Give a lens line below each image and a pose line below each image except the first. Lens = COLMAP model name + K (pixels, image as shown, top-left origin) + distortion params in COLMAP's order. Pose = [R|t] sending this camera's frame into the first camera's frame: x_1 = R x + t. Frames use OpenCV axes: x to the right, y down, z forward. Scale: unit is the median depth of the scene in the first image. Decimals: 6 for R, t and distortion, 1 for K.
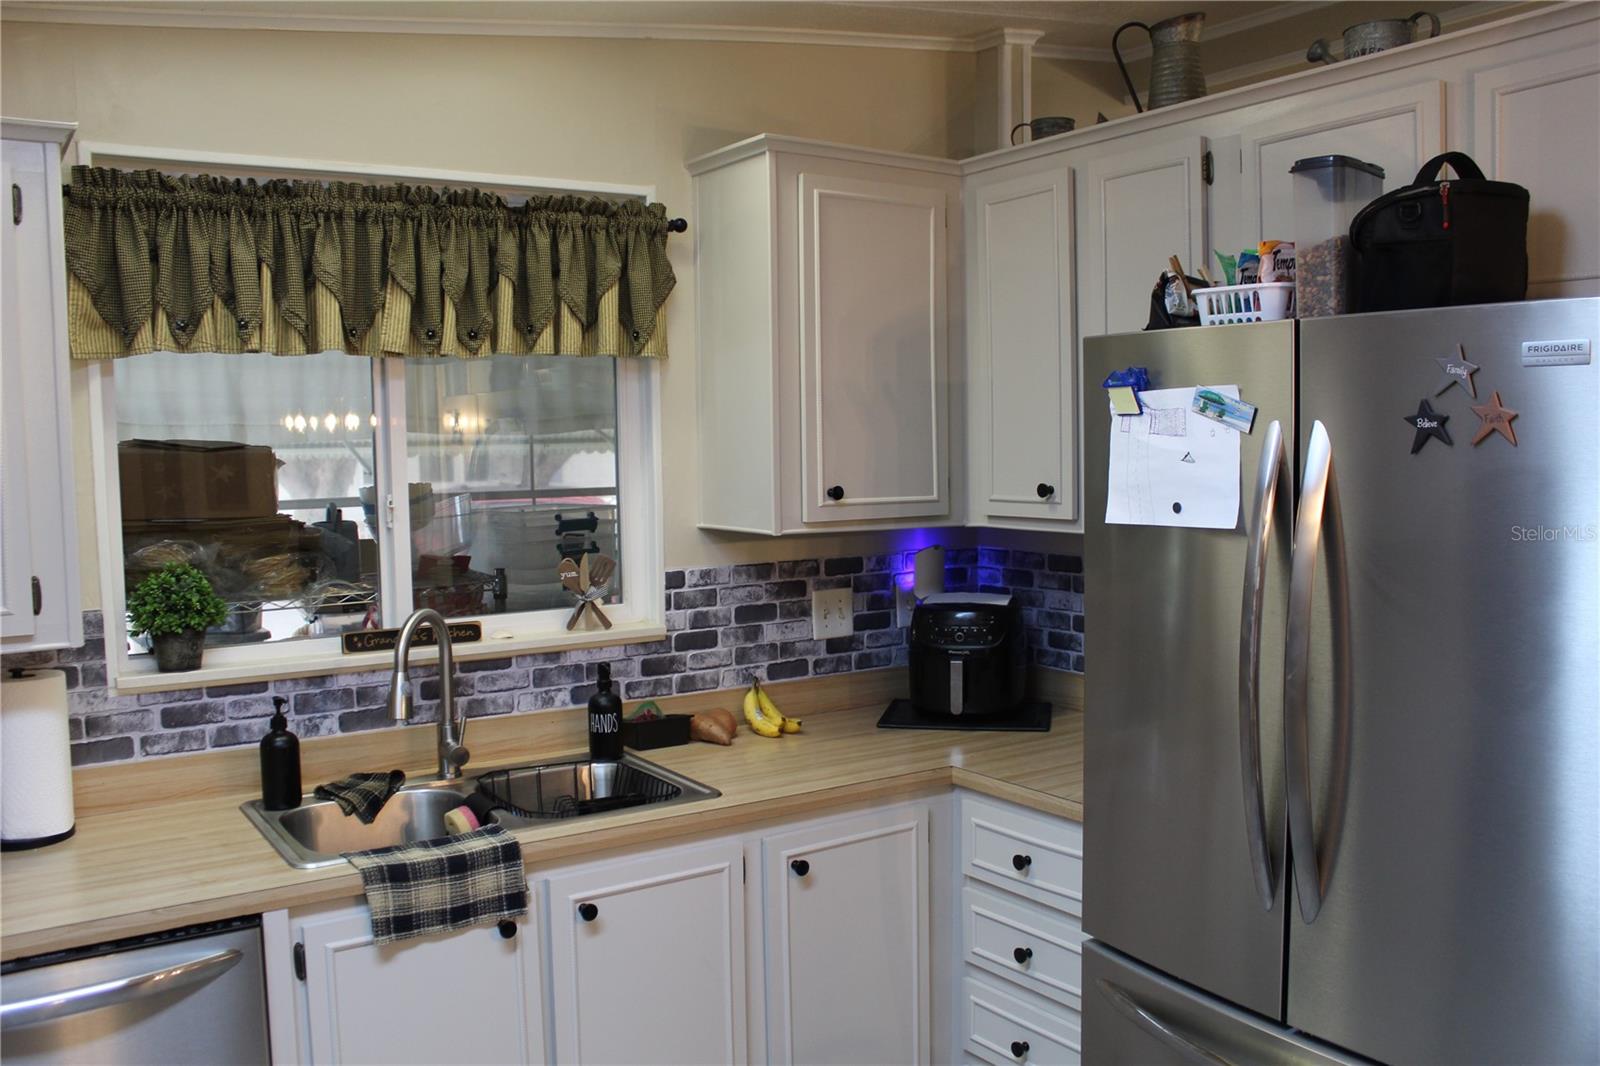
lens RADIAL K [[1351.2, 0, 800.0], [0, 1351.2, 533.0], [0, 0, 1]] dist [-0.171965, 0.160863]
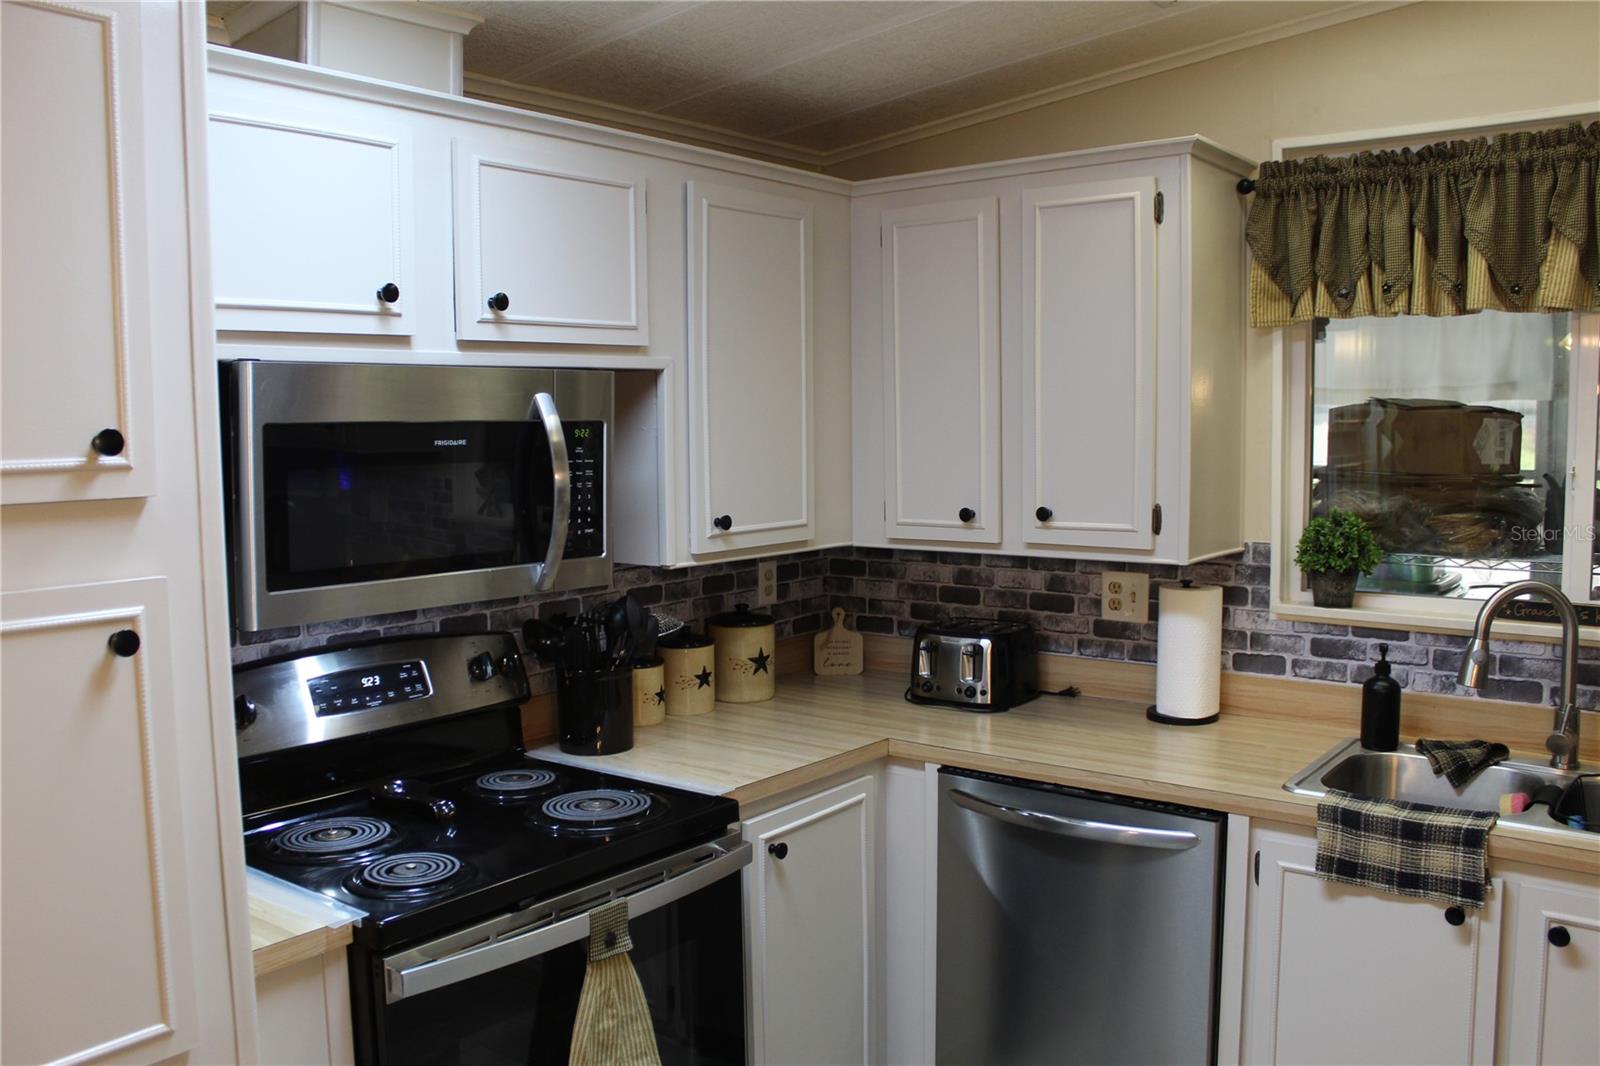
lens RADIAL K [[1351.2, 0, 800.0], [0, 1351.2, 533.0], [0, 0, 1]] dist [-0.171965, 0.160863]
pose [[0.311049, 0.095243, -0.945610, 0.419605], [-0.069692, 0.994573, 0.077250, -0.011116], [0.947835, 0.041873, 0.315998, 0.214512]]
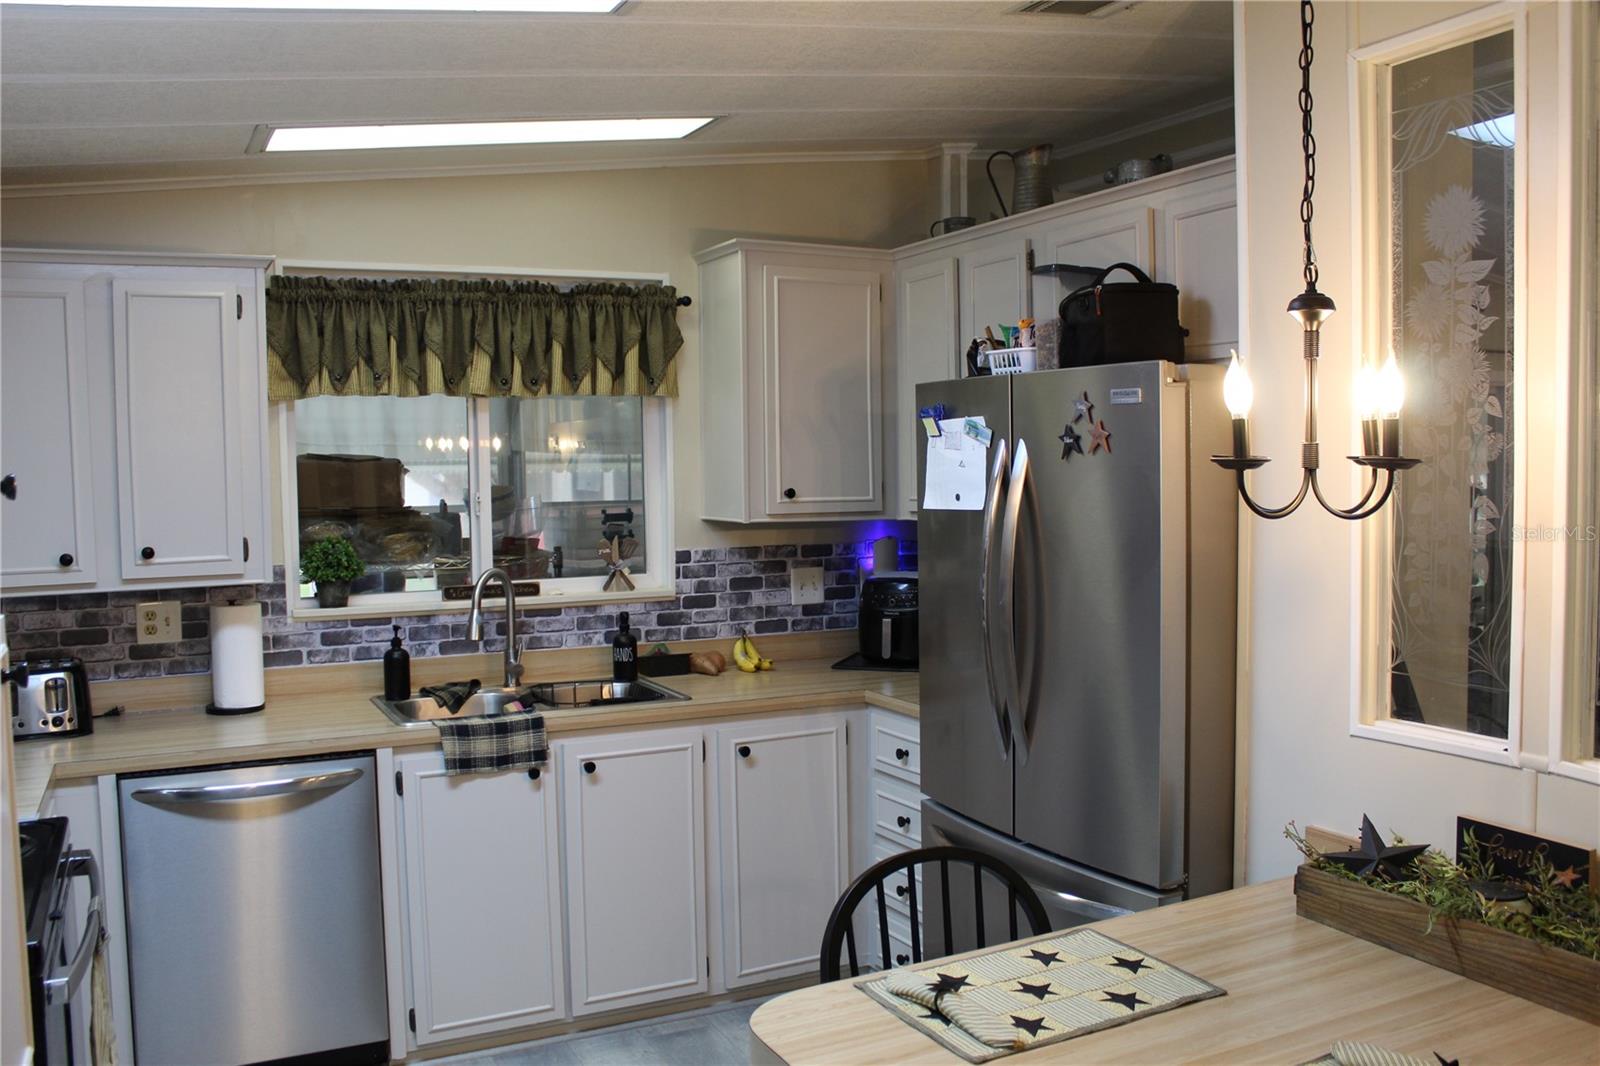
lens RADIAL K [[1351.2, 0, 800.0], [0, 1351.2, 533.0], [0, 0, 1]] dist [-0.171965, 0.160863]
pose [[0.992744, 0.008088, -0.119973, 0.229124], [-0.010259, 0.999795, -0.017483, 0.039813], [0.119807, 0.018587, 0.992623, -0.427410]]
